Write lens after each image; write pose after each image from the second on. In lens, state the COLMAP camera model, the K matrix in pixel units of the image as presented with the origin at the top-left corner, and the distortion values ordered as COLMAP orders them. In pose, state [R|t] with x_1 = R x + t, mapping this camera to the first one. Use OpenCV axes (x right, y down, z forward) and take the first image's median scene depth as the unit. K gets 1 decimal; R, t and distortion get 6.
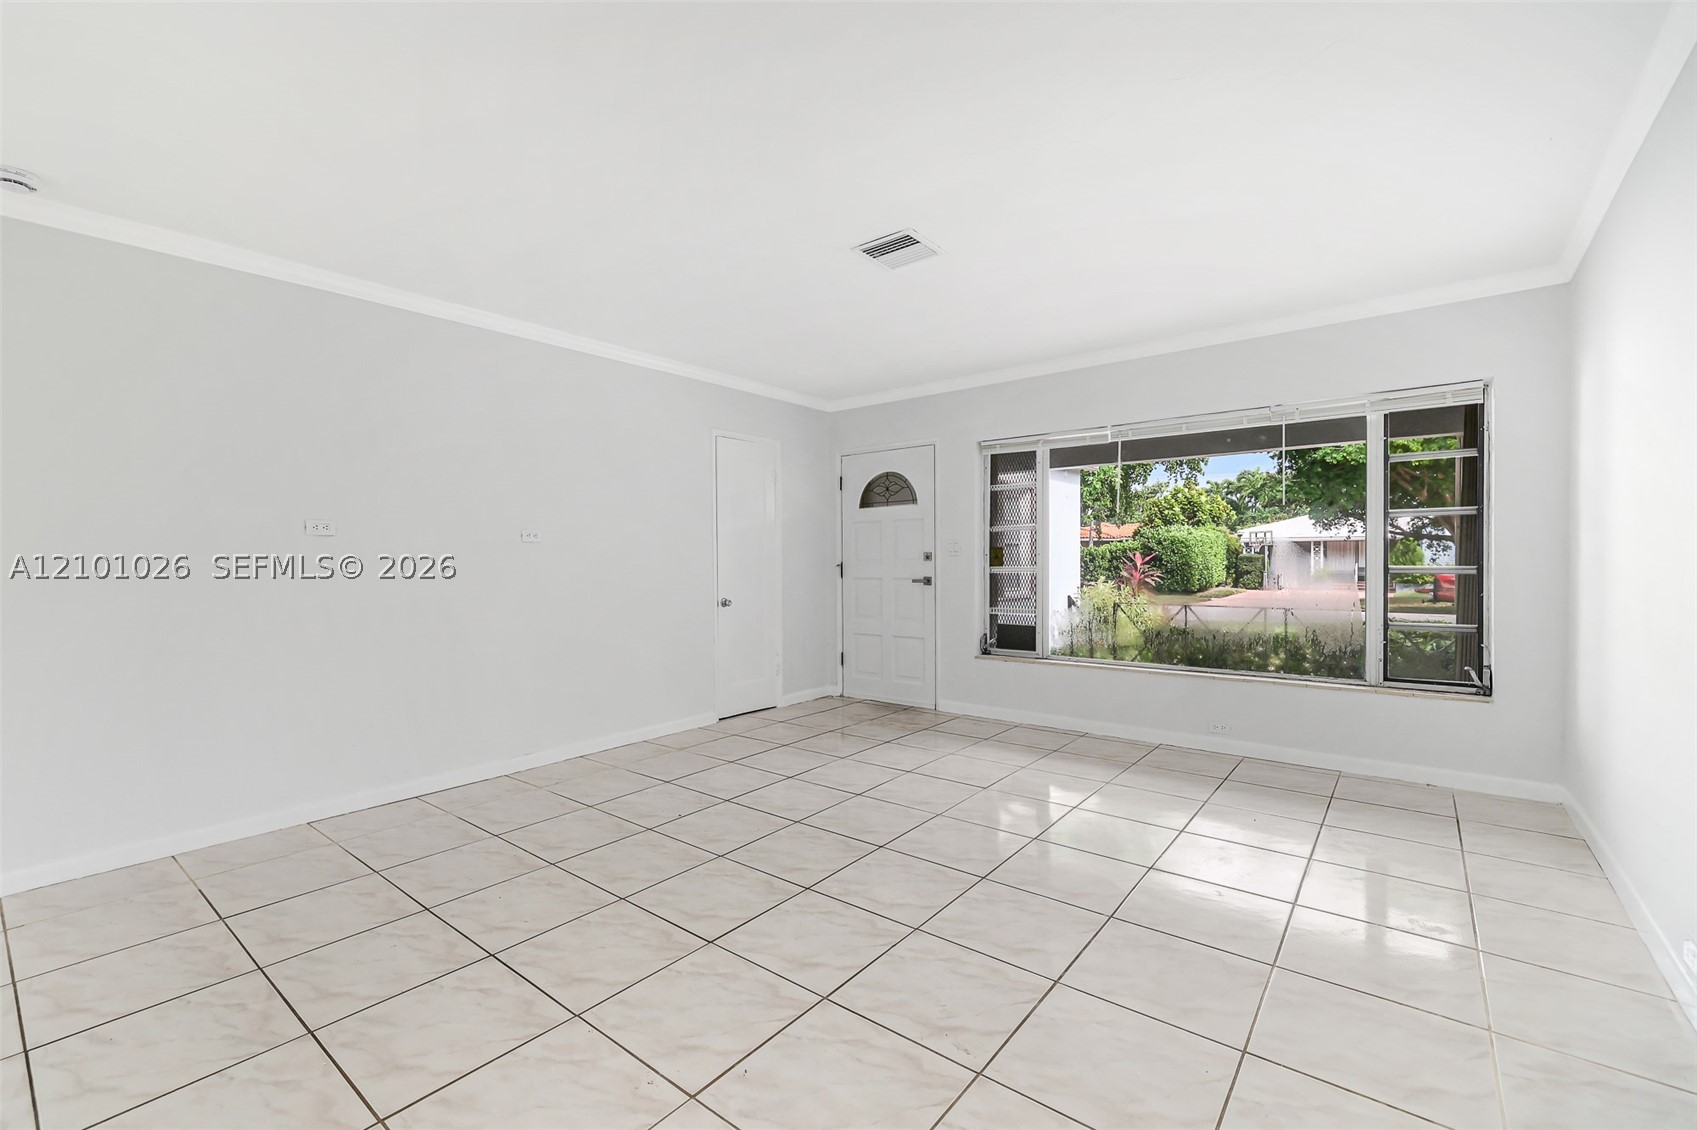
lens RADIAL K [[715.6, 0, 848.0], [0, 715.6, 567.3], [0, 0, 1]] dist [0.002066, 0.000149]
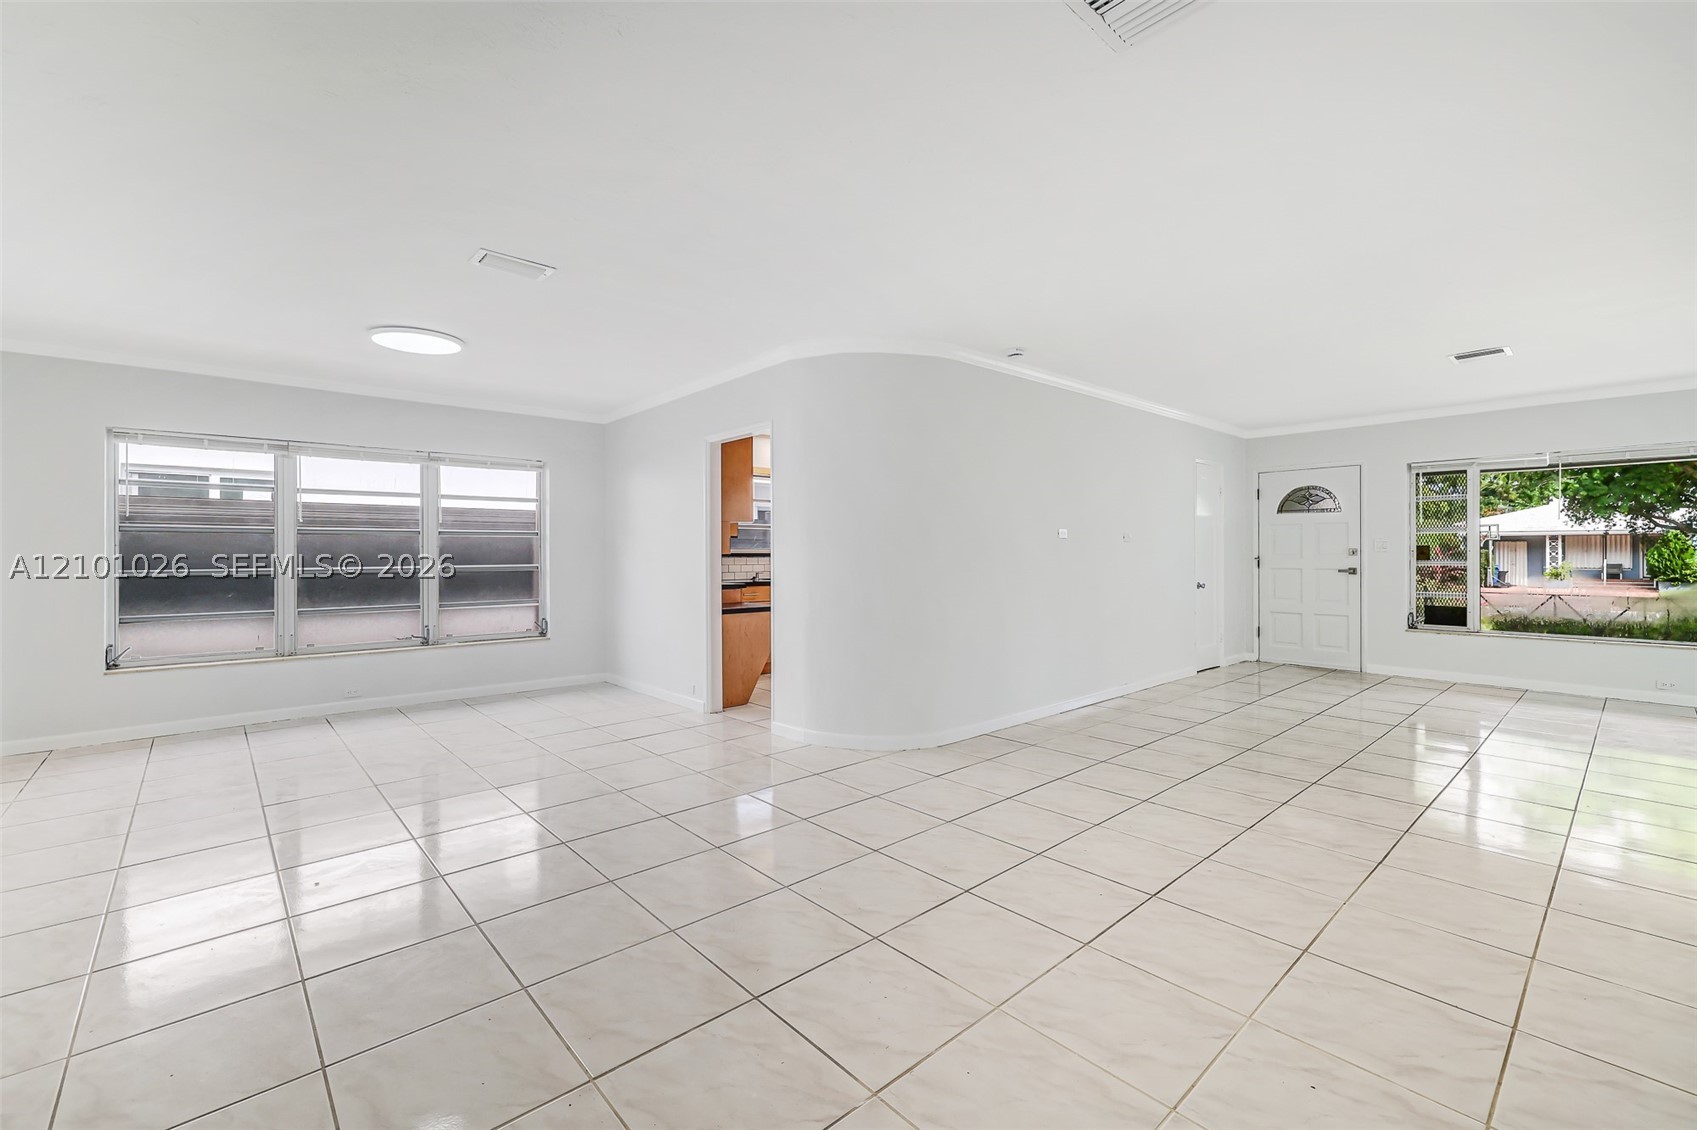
lens RADIAL K [[718.1, 0, 844.0], [0, 718.1, 561.4], [0, 0, 1]] dist [0.001003, 0.000306]
pose [[0.986194, 0.006211, -0.165478, -0.576436], [-0.005919, 0.999980, 0.002257, 0.003964], [0.165489, -0.001247, 0.986211, -0.423390]]
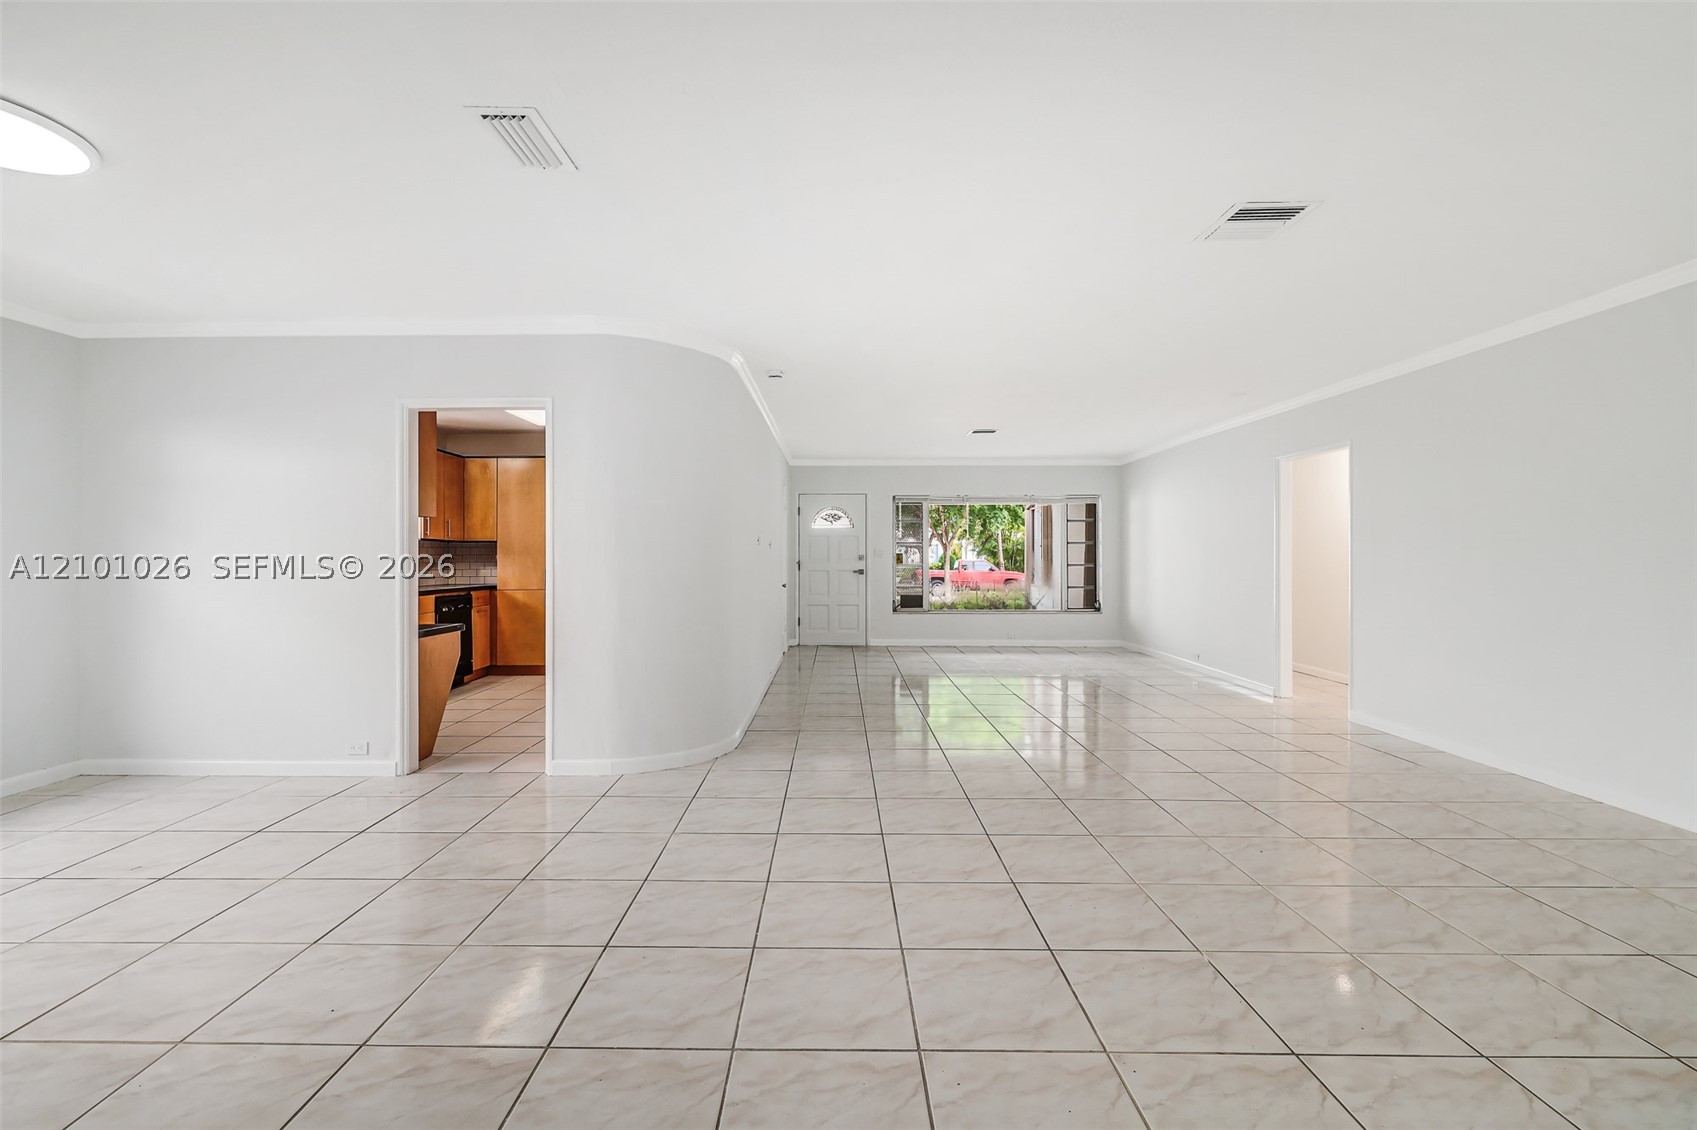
lens RADIAL K [[716.8, 0, 835.2], [0, 716.8, 553.8], [0, 0, 1]] dist [-0.000838, 0.000056]
pose [[0.779547, 0.011167, 0.626245, -1.029487], [0.000348, 0.999833, -0.018263, 0.006912], [-0.626344, 0.014455, 0.779413, -0.319403]]
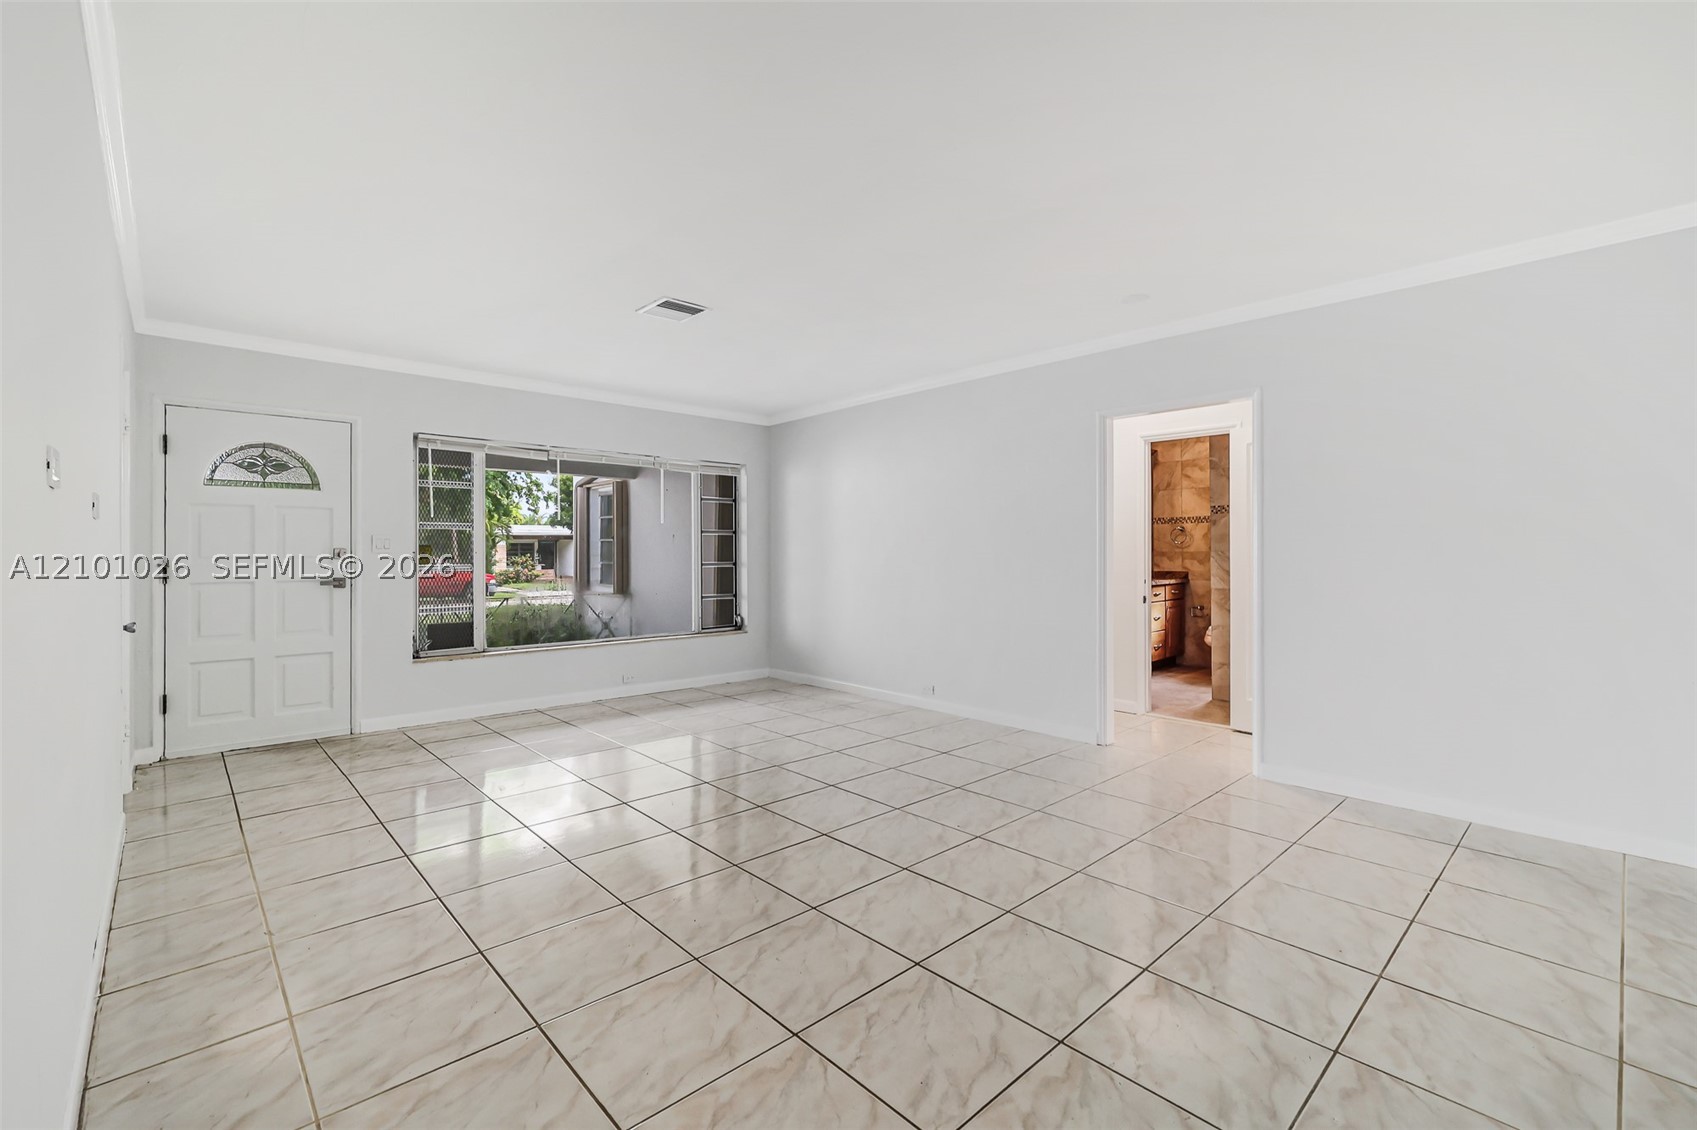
lens RADIAL K [[736.3, 0, 847.7], [0, 736.3, 547.9], [0, 0, 1]] dist [-0.002147, -0.000025]
pose [[0.136349, 0.006486, 0.990640, -0.663400], [0.000533, 0.999978, -0.006621, -0.016353], [-0.990661, 0.001431, 0.136343, 0.290502]]
